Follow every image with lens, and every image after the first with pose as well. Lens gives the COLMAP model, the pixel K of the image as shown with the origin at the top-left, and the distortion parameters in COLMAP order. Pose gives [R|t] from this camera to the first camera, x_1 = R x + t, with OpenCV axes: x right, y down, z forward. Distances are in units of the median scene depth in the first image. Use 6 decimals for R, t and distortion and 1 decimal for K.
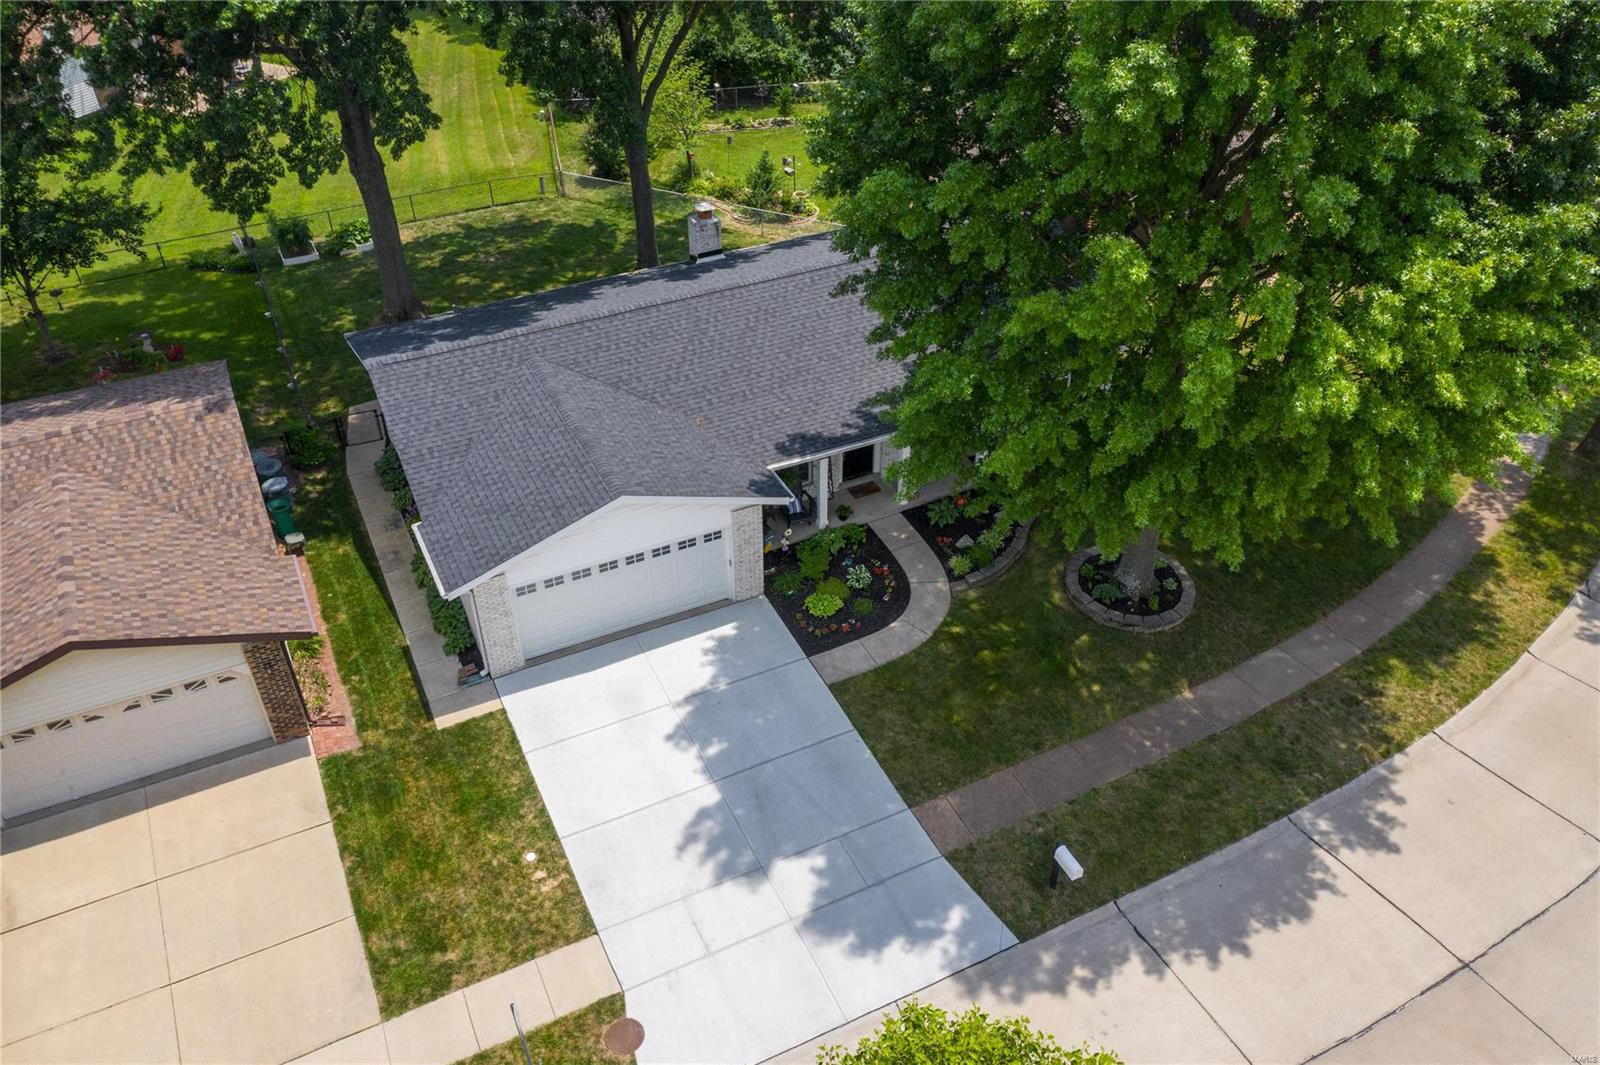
lens RADIAL K [[1273.3, 0, 800.0], [0, 1273.3, 532.5], [0, 0, 1]] dist [-0.007331, -0.001007]
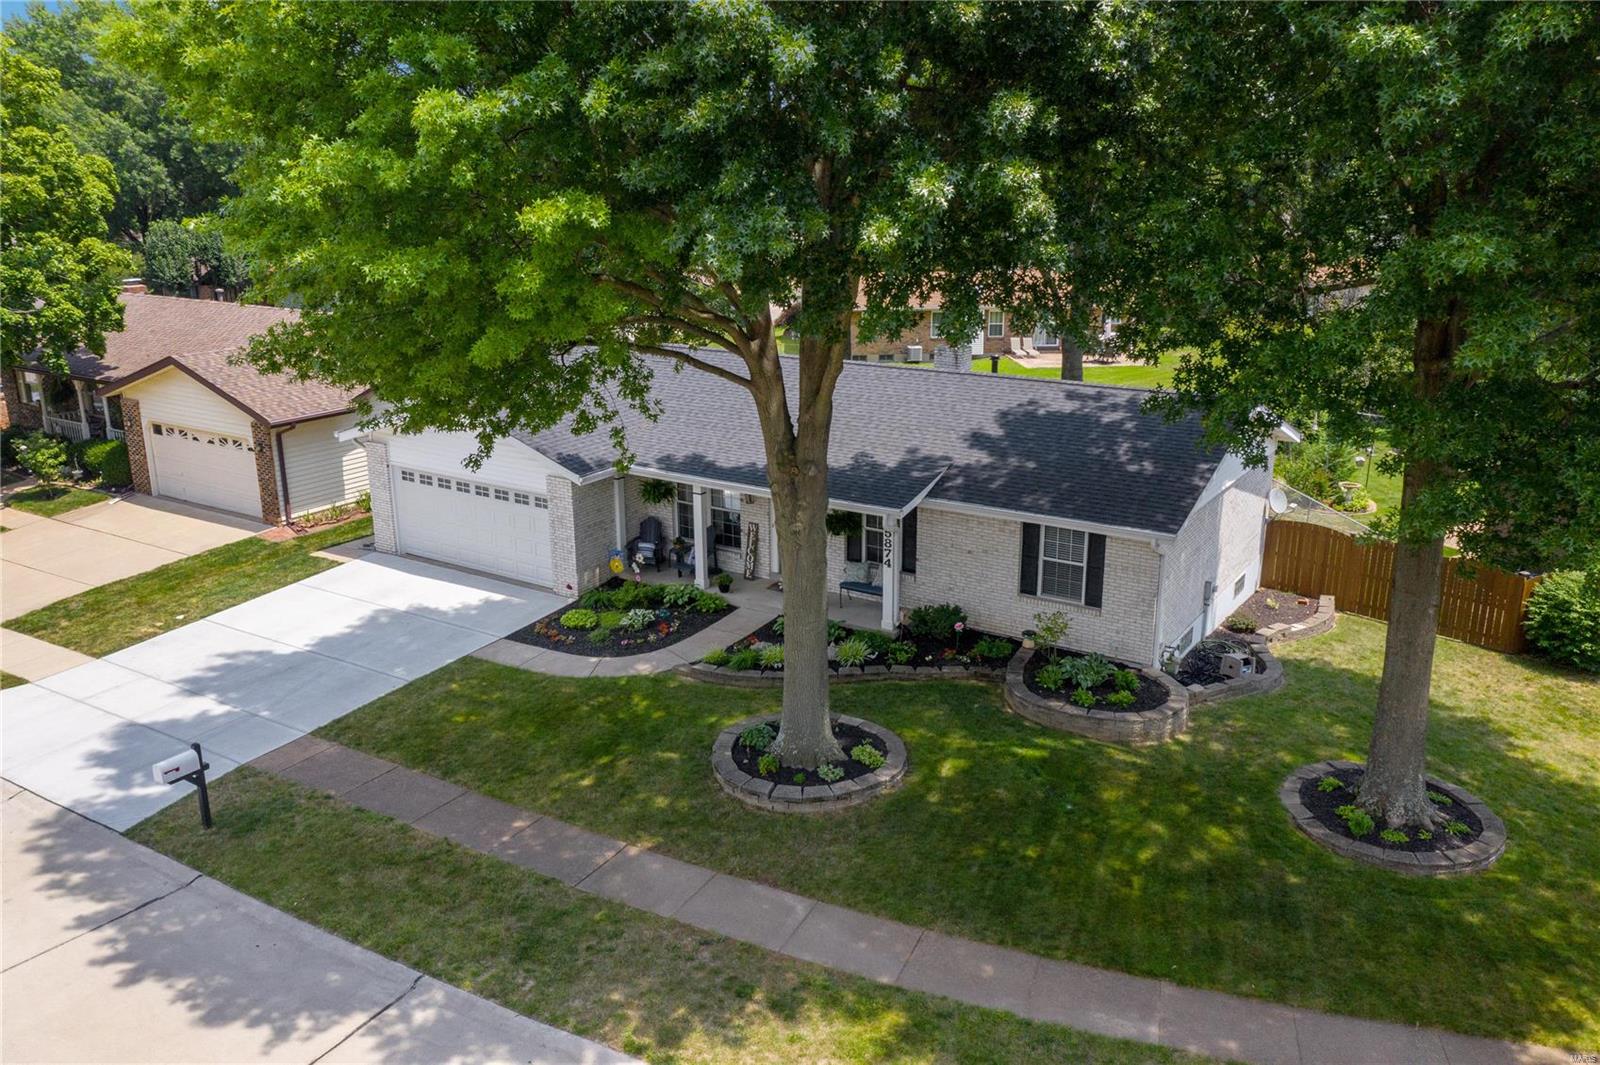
lens RADIAL K [[1250.6, 0, 800.0], [0, 1250.6, 532.5], [0, 0, 1]] dist [-0.005348, 0.005387]
pose [[0.526178, 0.247876, -0.813446, 0.865396], [-0.523243, 0.848427, -0.079924, -0.004616], [0.670339, 0.467684, 0.576123, 0.636847]]
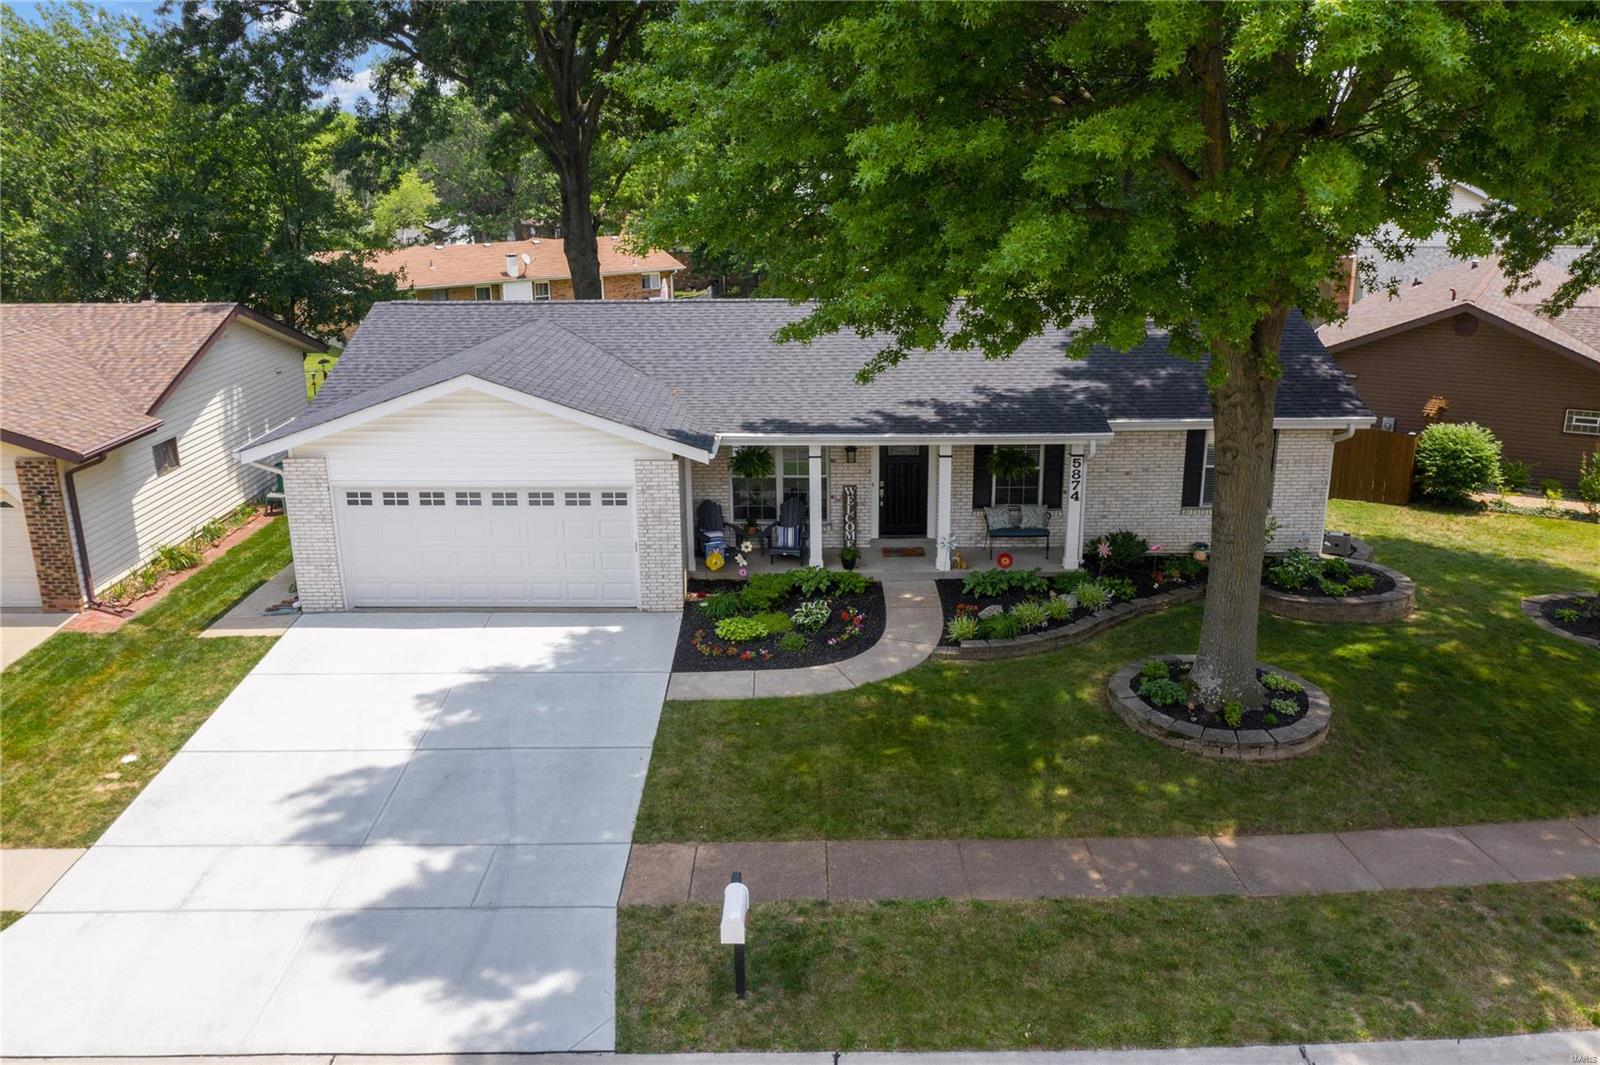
lens RADIAL K [[1273.3, 0, 800.0], [0, 1273.3, 532.5], [0, 0, 1]] dist [-0.007331, -0.001007]
pose [[0.895792, 0.128990, -0.425344, 0.370422], [-0.270662, 0.917378, -0.291821, 0.223132], [0.352559, 0.376535, 0.856693, 0.437616]]
